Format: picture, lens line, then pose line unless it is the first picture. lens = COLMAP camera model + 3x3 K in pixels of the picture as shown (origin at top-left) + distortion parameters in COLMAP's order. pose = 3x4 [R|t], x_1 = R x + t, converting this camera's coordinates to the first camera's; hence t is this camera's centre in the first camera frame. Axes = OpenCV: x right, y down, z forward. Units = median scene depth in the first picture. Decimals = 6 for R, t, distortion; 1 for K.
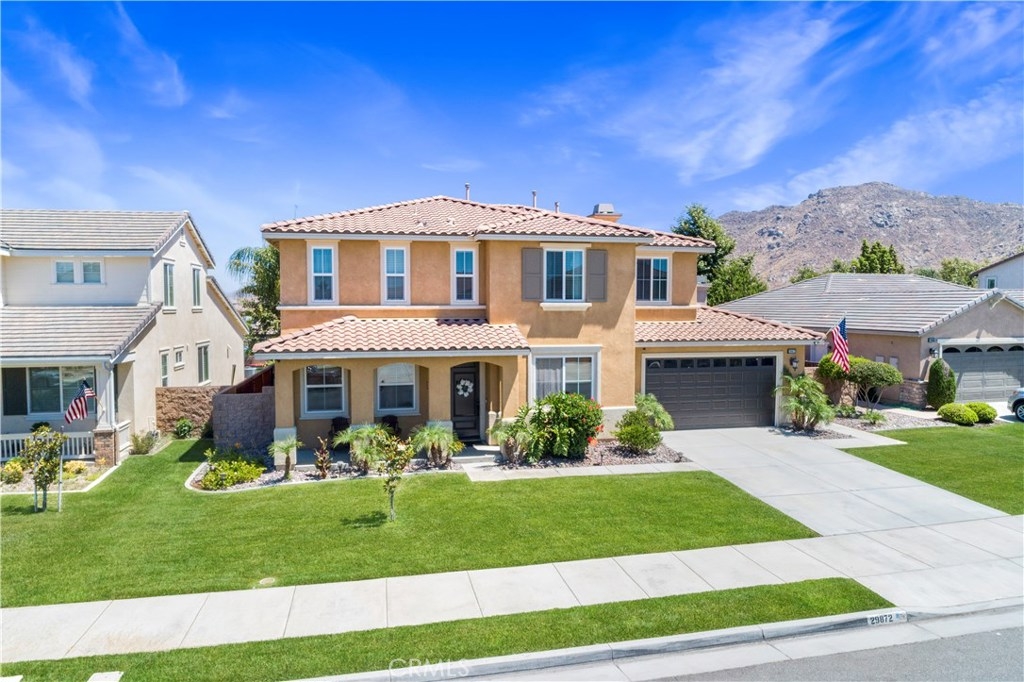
lens RADIAL K [[684.1, 0, 512.0], [0, 684.1, 341.0], [0, 0, 1]] dist [0.000066, 0.003362]
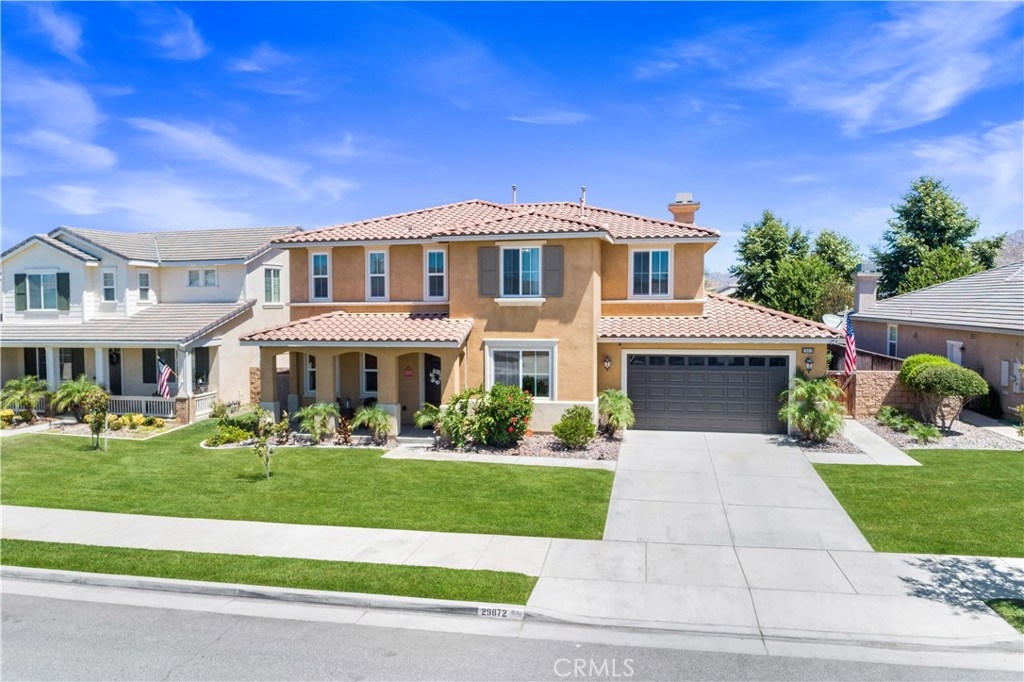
lens RADIAL K [[684.1, 0, 512.0], [0, 684.1, 341.0], [0, 0, 1]] dist [0.000066, 0.003362]
pose [[0.911490, 0.017879, -0.410933, 0.498252], [-0.013915, 0.999823, 0.012634, -0.003961], [0.411087, -0.005798, 0.911578, 0.047117]]
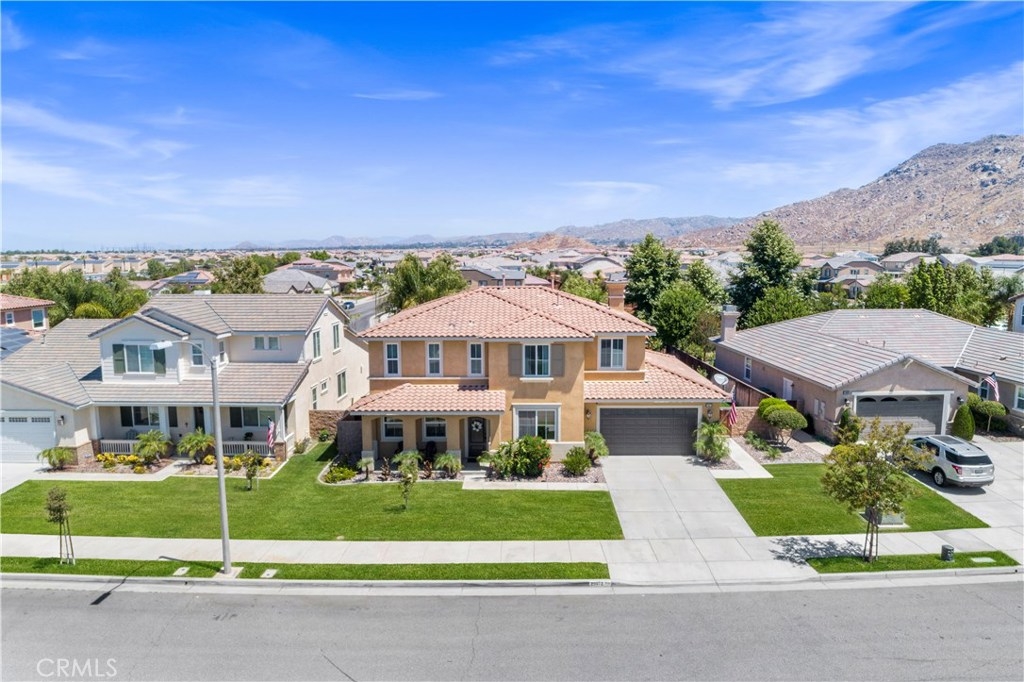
lens RADIAL K [[667.8, 0, 512.0], [0, 667.8, 341.0], [0, 0, 1]] dist [-0.001566, 0.001048]
pose [[0.973646, 0.026440, -0.226526, 0.376023], [-0.010412, 0.997375, 0.071659, -0.254198], [0.227826, -0.067412, 0.971365, -0.530559]]
